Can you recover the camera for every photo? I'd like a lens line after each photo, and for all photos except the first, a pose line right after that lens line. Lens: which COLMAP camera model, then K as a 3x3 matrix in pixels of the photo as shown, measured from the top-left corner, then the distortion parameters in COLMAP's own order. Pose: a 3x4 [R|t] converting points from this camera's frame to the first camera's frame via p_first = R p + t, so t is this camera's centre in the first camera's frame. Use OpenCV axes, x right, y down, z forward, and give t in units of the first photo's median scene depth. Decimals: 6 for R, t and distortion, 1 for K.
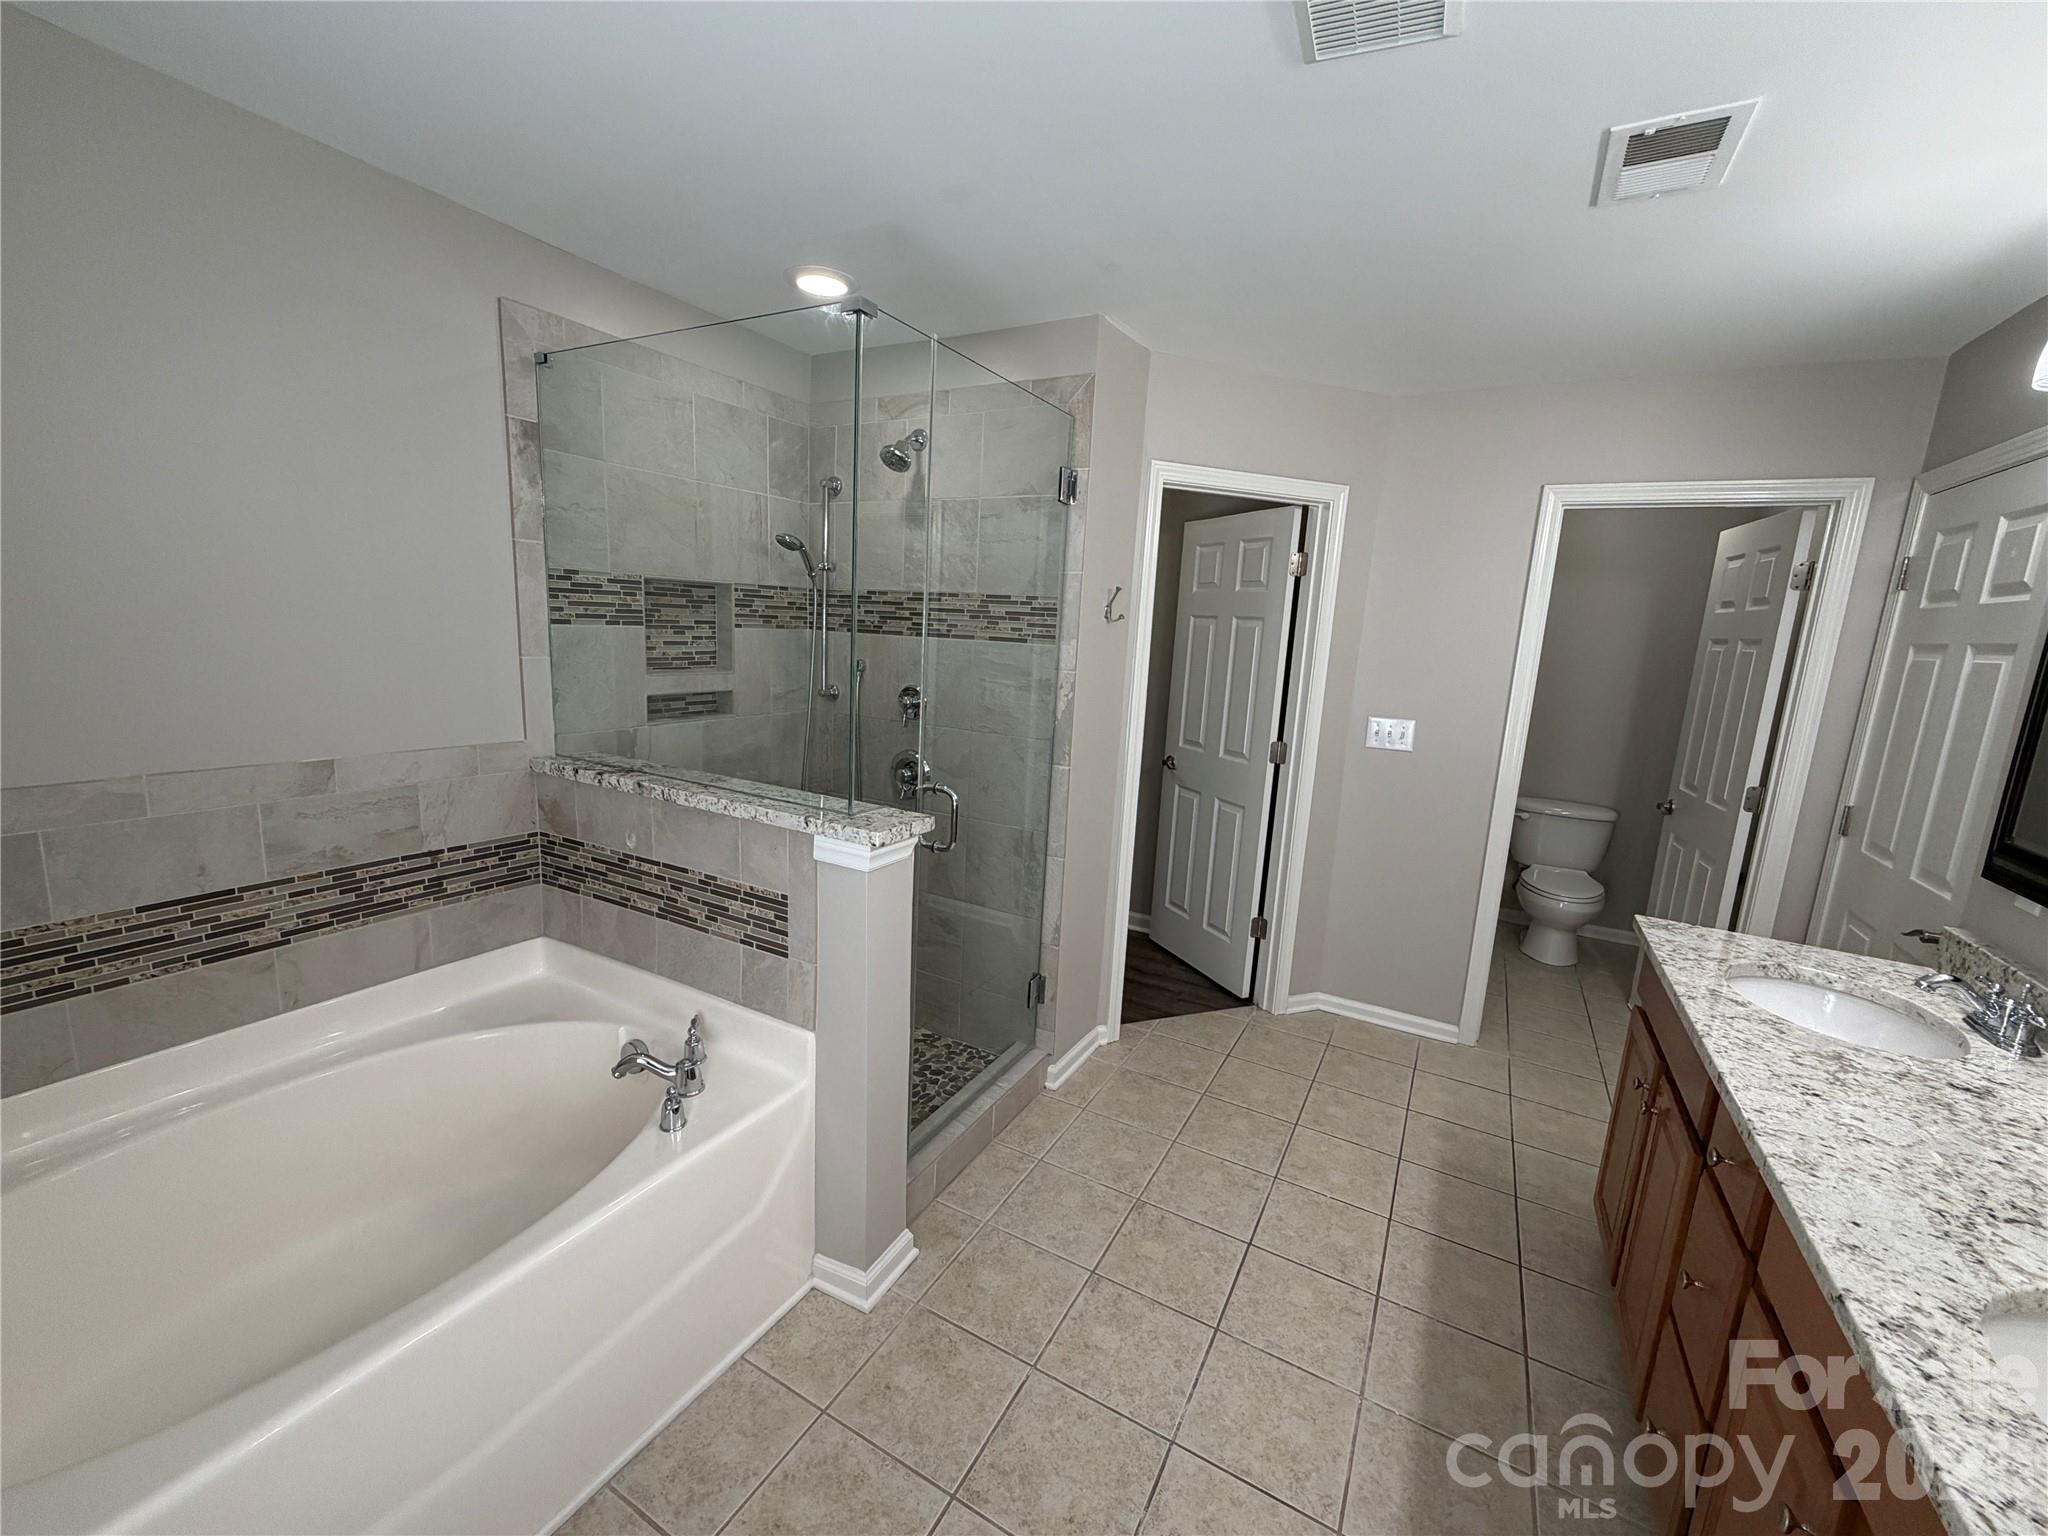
lens RADIAL K [[817.6, 0, 1018.8], [0, 817.6, 767.0], [0, 0, 1]] dist [-0.000070, -0.000020]
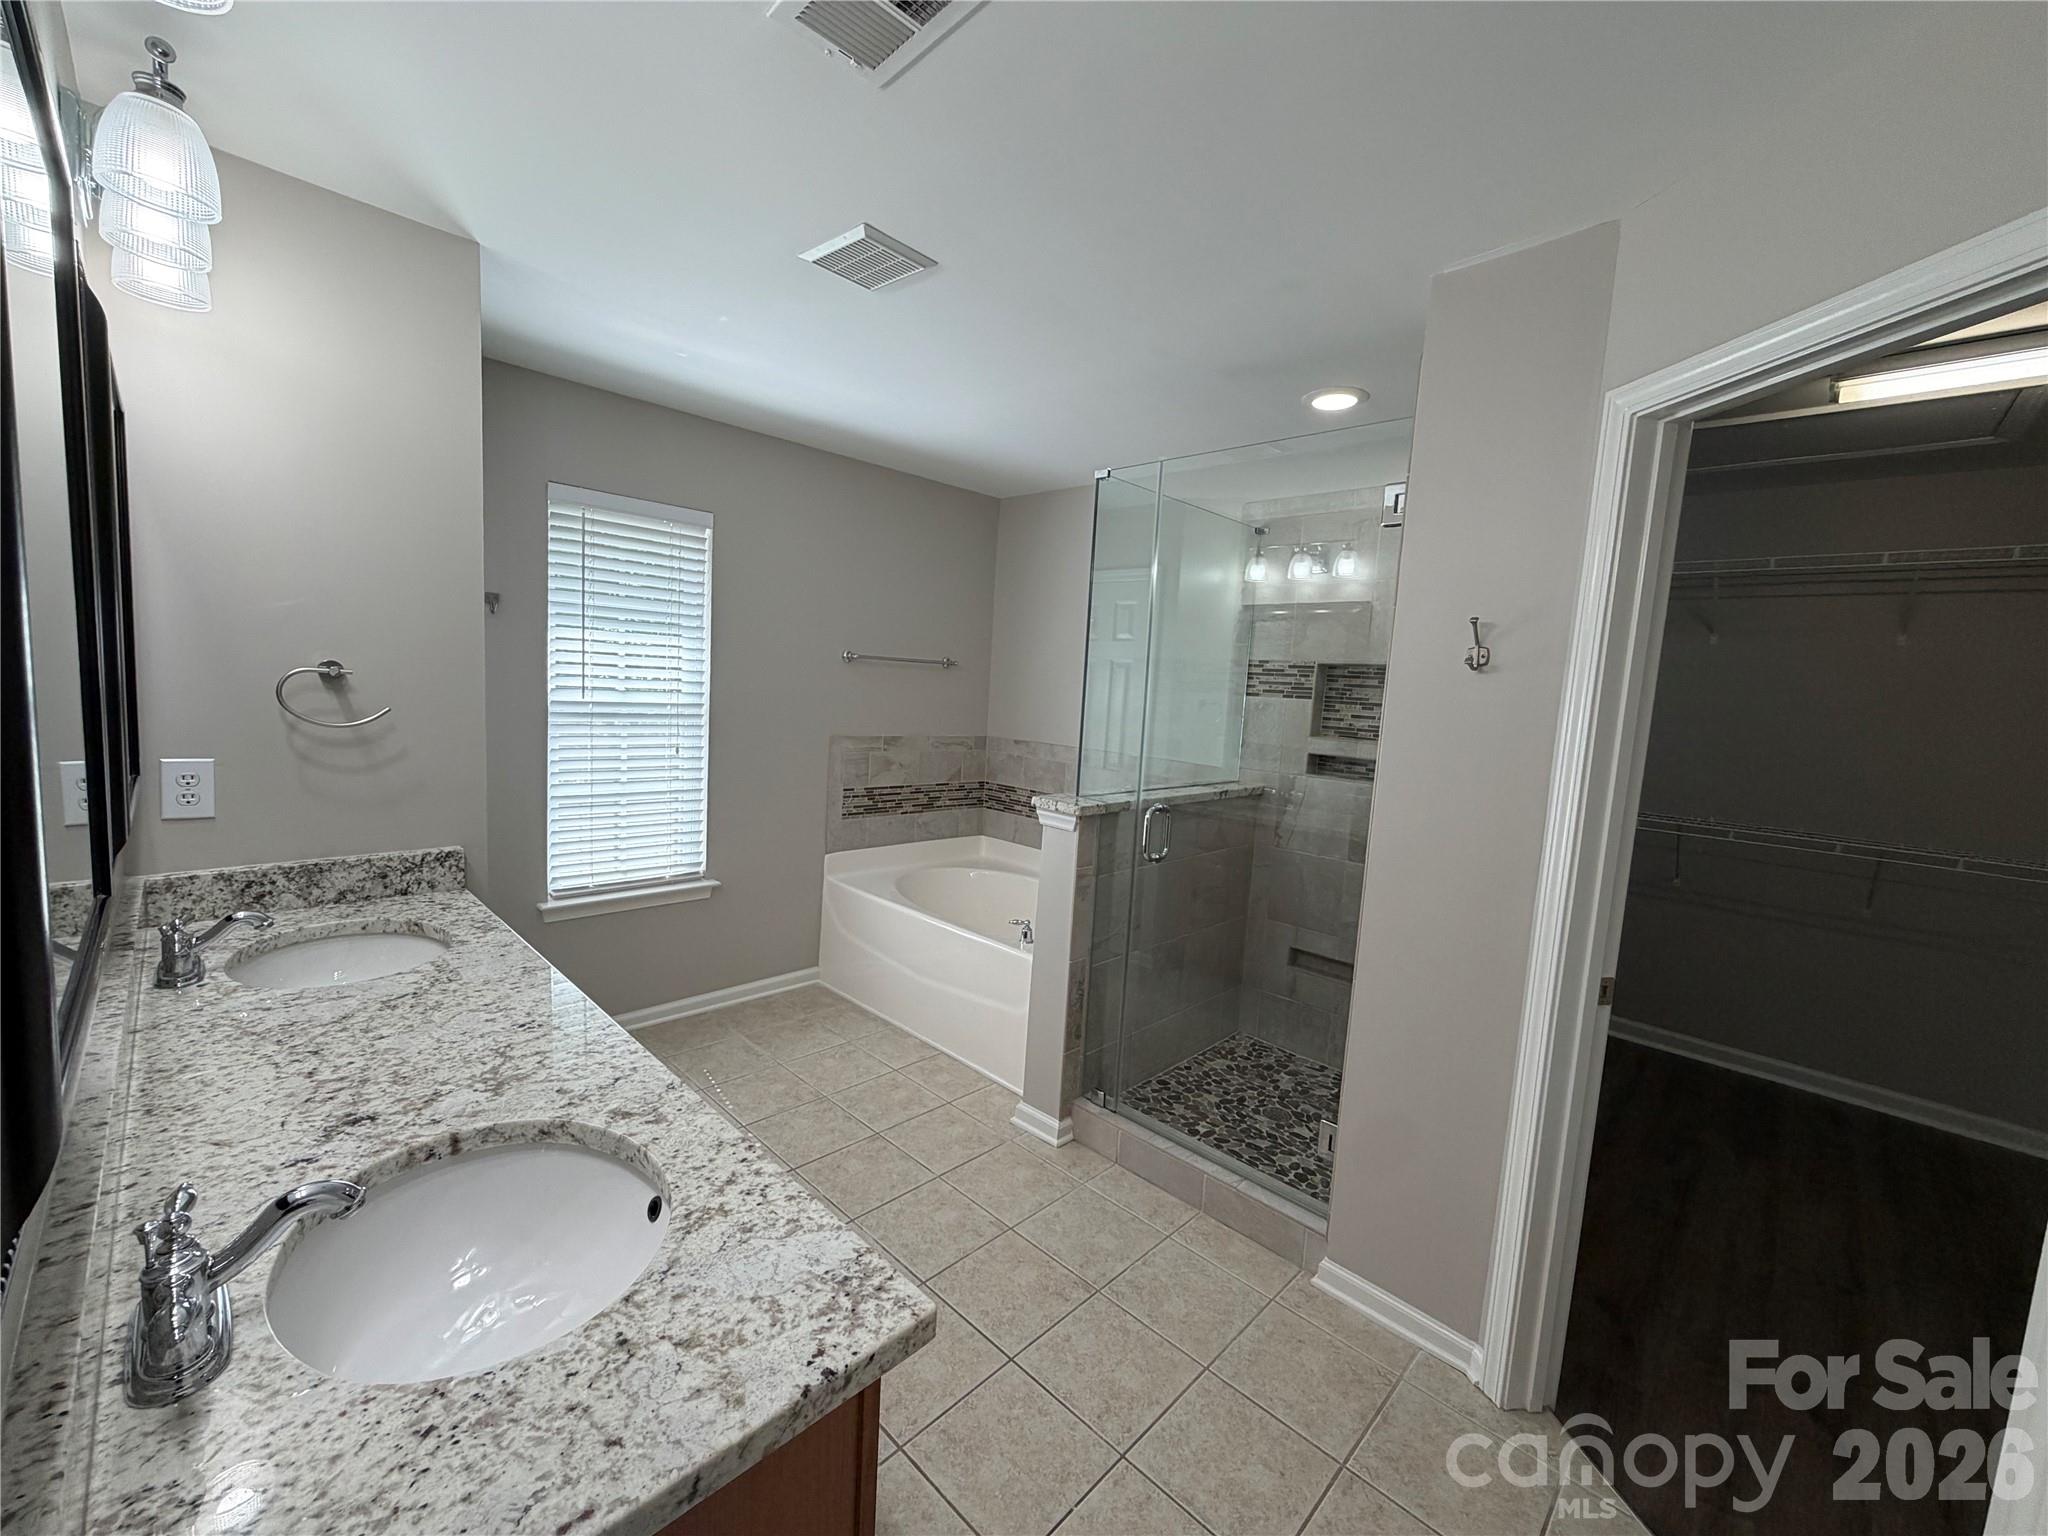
lens RADIAL K [[817.6, 0, 1018.8], [0, 817.6, 767.0], [0, 0, 1]] dist [-0.000070, -0.000020]
pose [[-0.254078, 0.034213, -0.966578, 1.018291], [-0.238069, 0.966414, 0.096786, -0.091608], [0.937426, 0.254704, -0.237400, 0.988274]]
